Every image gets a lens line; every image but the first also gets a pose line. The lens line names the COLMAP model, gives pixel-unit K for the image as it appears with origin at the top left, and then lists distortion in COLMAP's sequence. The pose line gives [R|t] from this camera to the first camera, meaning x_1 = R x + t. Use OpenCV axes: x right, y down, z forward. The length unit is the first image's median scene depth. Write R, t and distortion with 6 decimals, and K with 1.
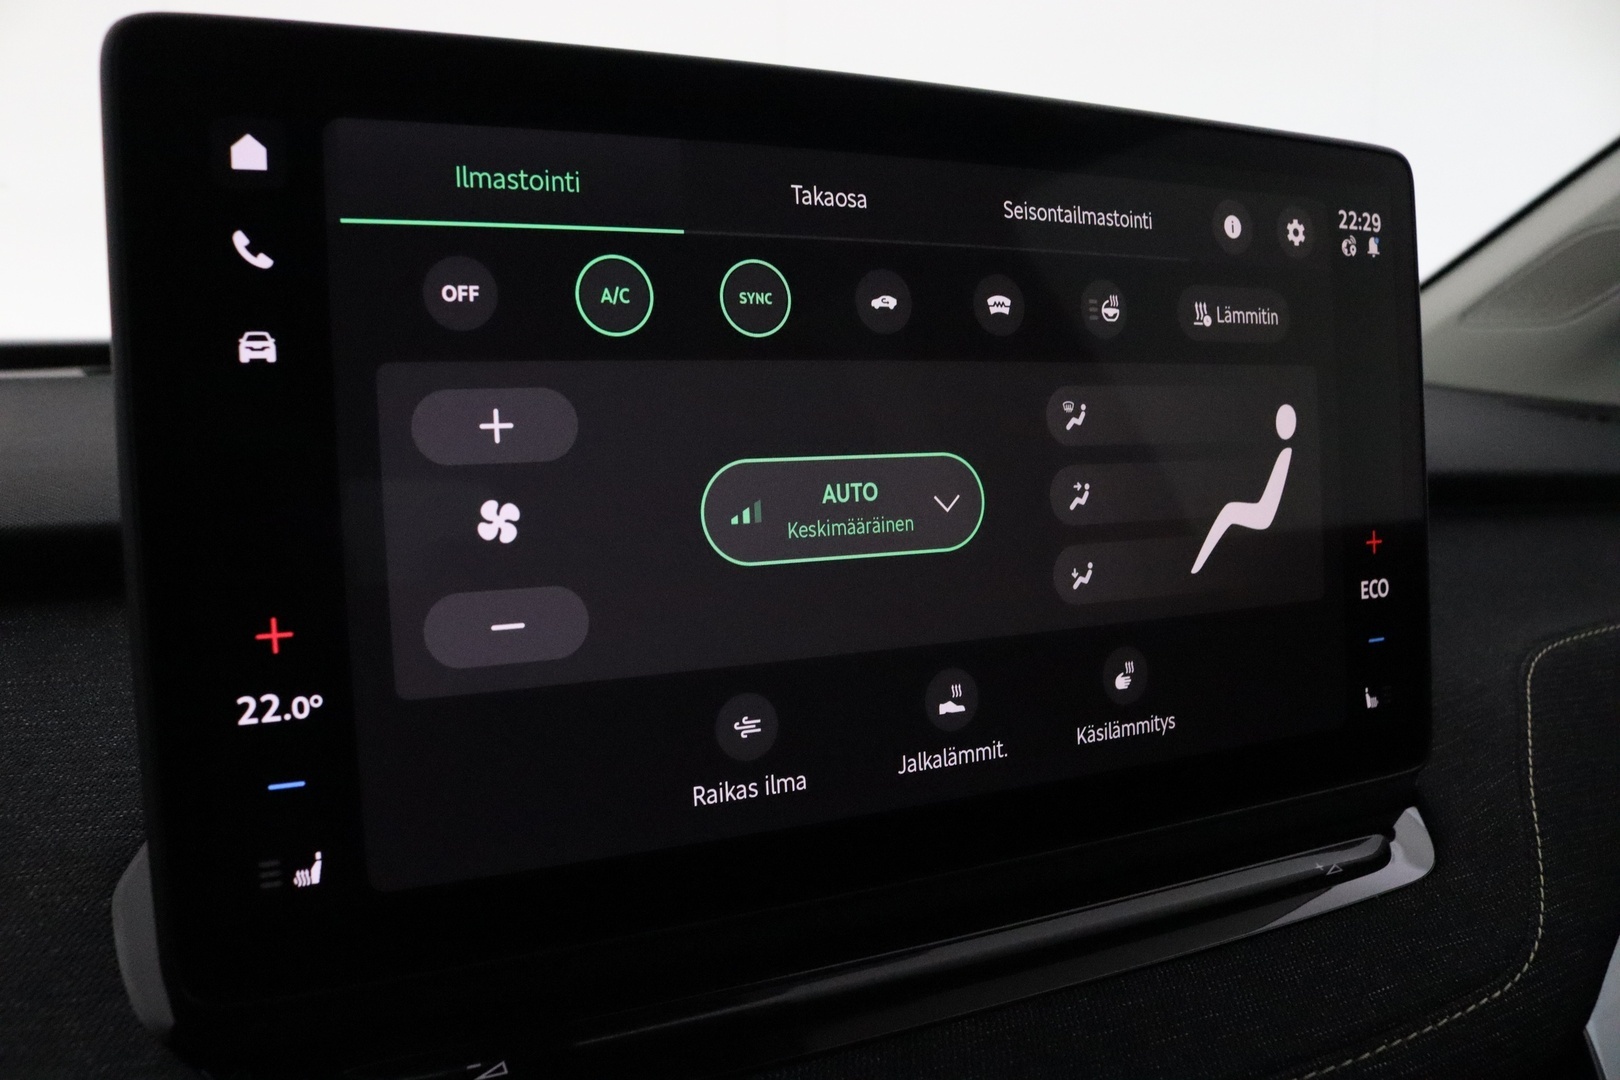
lens RADIAL K [[1311.9, 0, 772.7], [0, 1311.9, 582.6], [0, 0, 1]] dist [-0.157273, 0.104687]
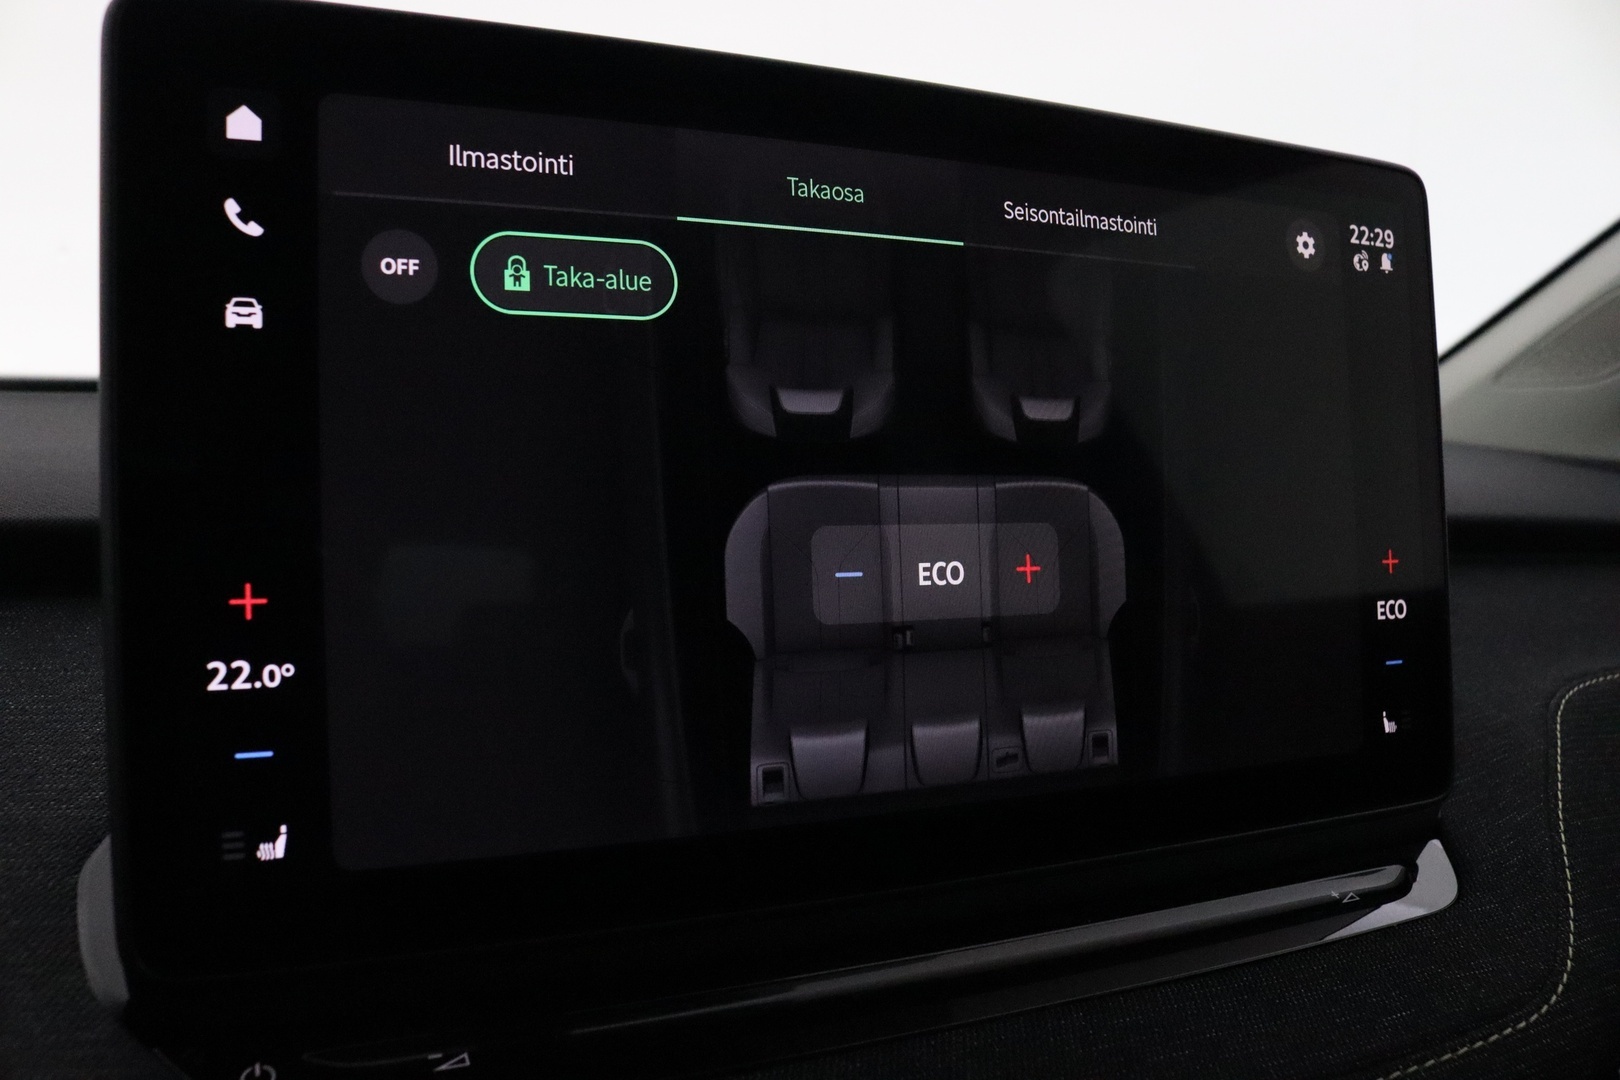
lens RADIAL K [[1311.9, 0, 776.3], [0, 1311.9, 573.0], [0, 0, 1]] dist [-0.157273, 0.104687]
pose [[0.999440, 0.016356, -0.029201, 0.038076], [-0.018279, 0.997594, -0.066872, 0.062697], [0.028037, 0.067369, 0.997334, 0.019851]]
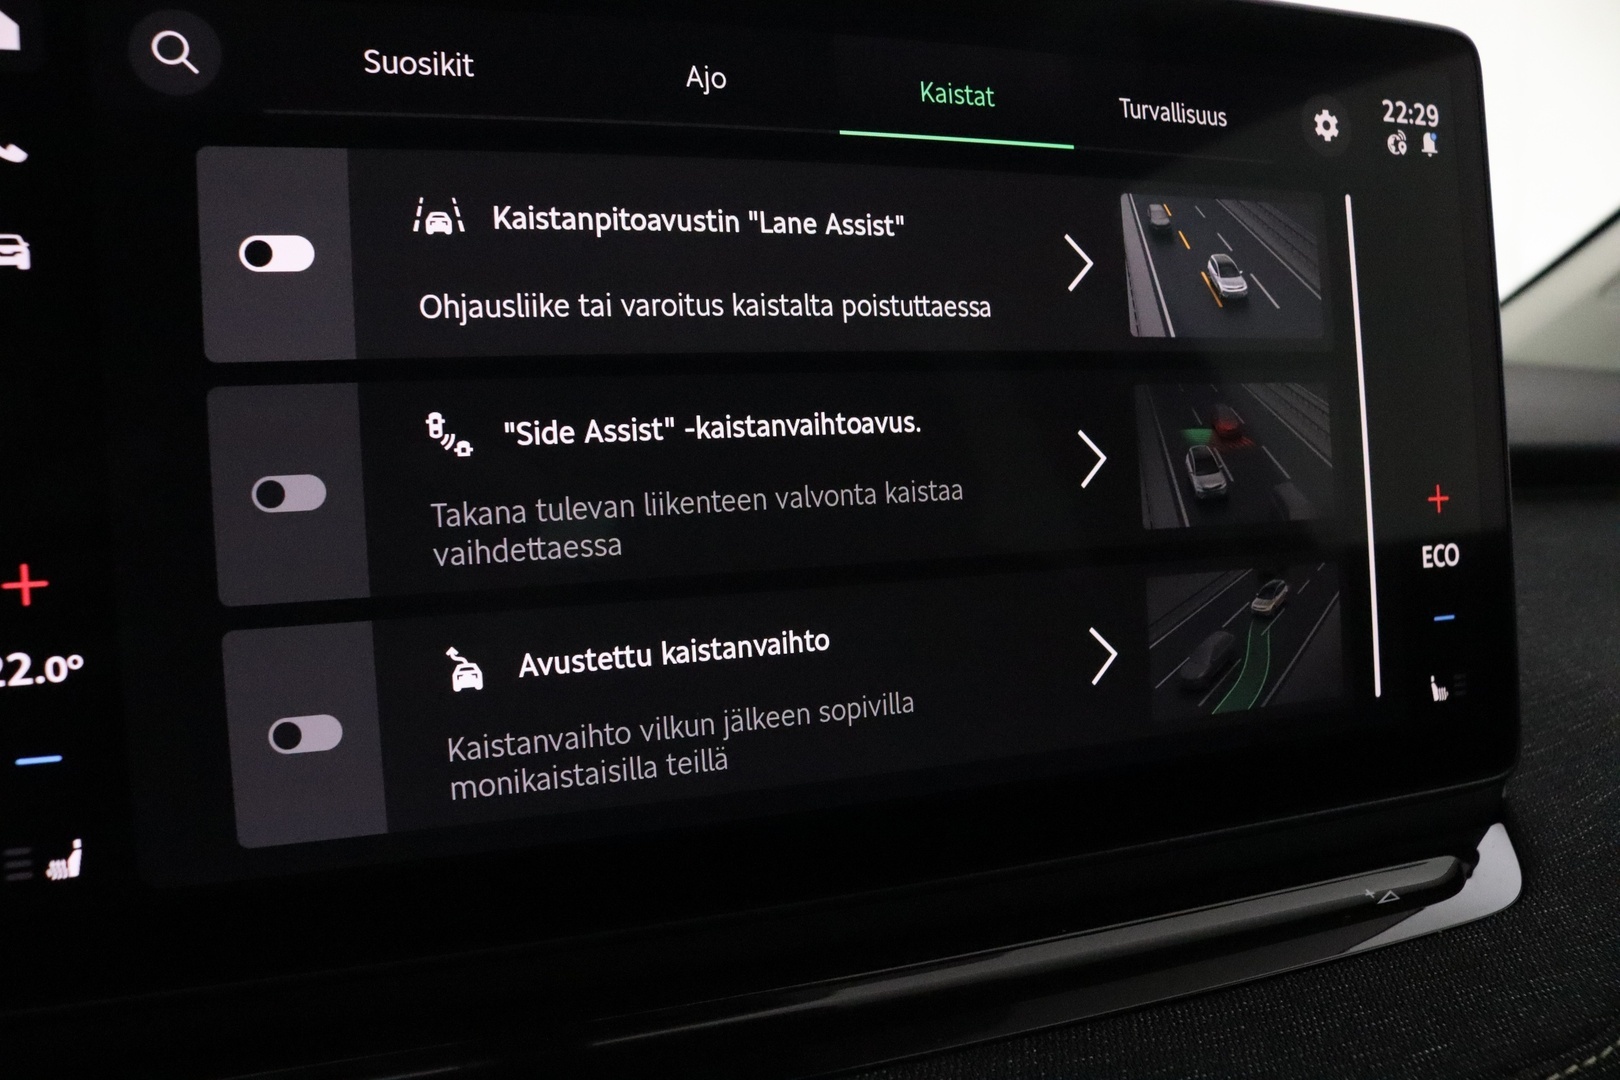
lens RADIAL K [[1311.9, 0, 774.6], [0, 1311.9, 566.5], [0, 0, 1]] dist [-0.157273, 0.104687]
pose [[0.994164, -0.005475, -0.107740, 0.163836], [0.002206, 0.999534, -0.030443, 0.044928], [0.107856, 0.030027, 0.993713, 0.172530]]
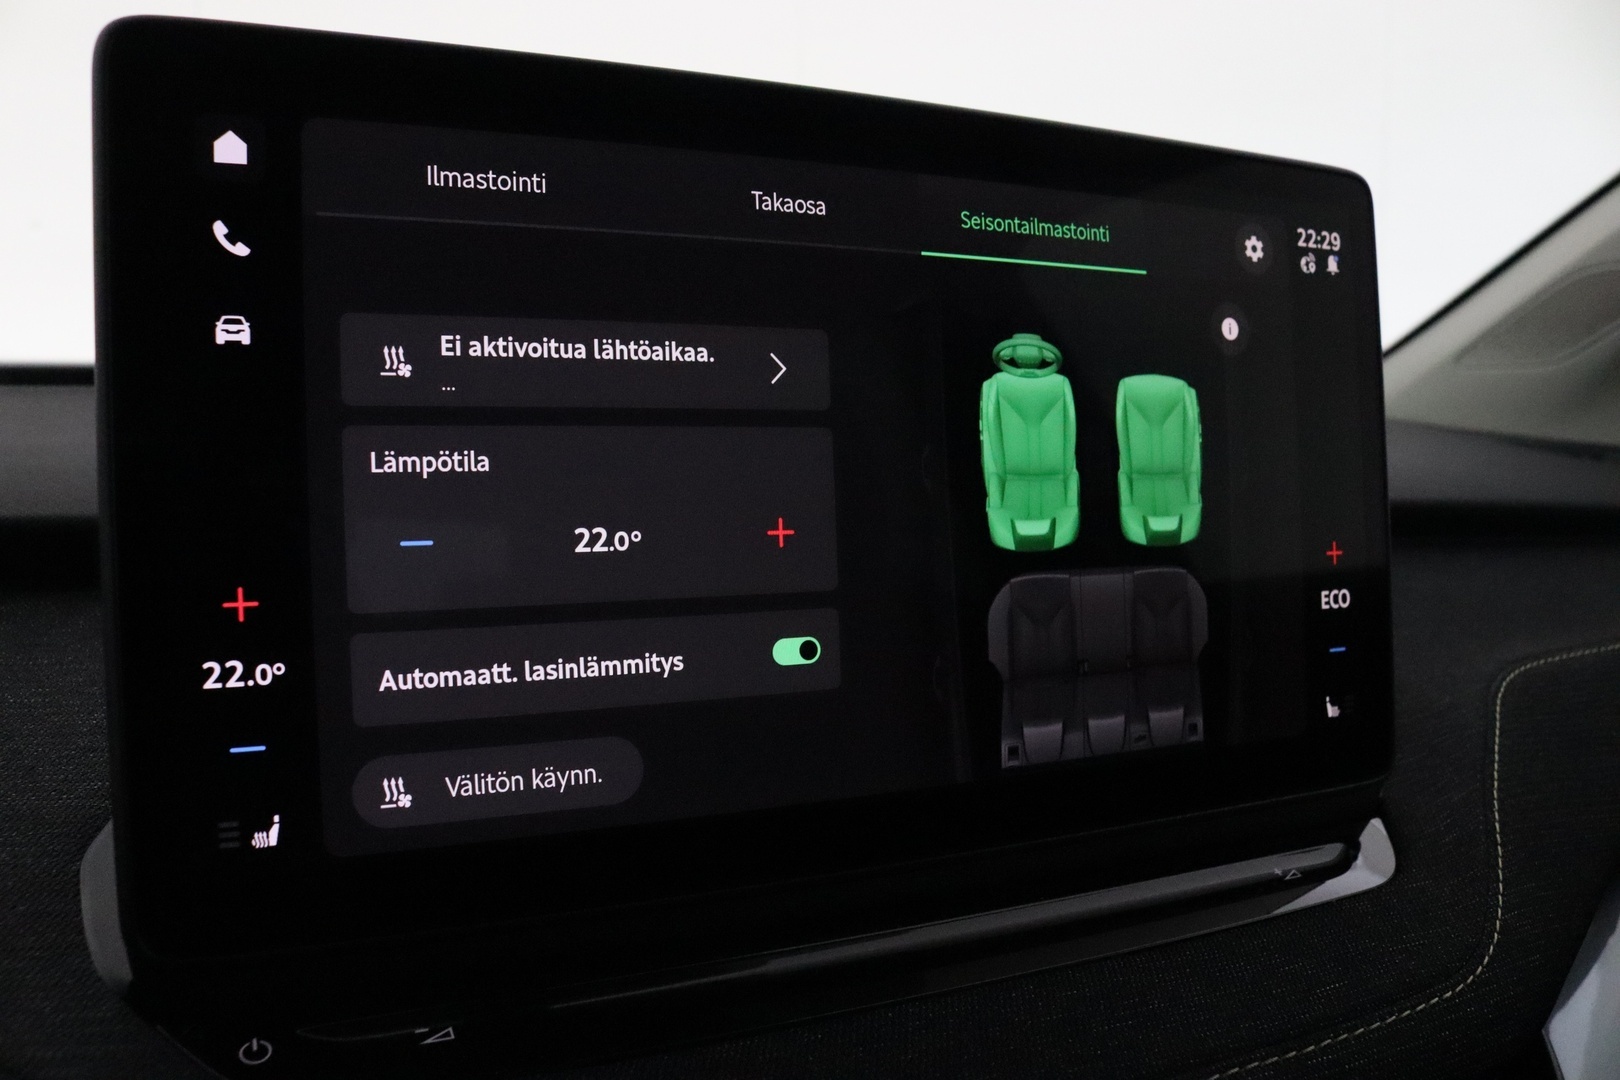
lens RADIAL K [[1311.9, 0, 771.1], [0, 1311.9, 575.2], [0, 0, 1]] dist [-0.157273, 0.104687]
pose [[0.999785, 0.013923, -0.015395, 0.047983], [-0.014578, 0.998956, -0.043300, 0.045337], [0.014776, 0.043515, 0.998944, -0.029619]]
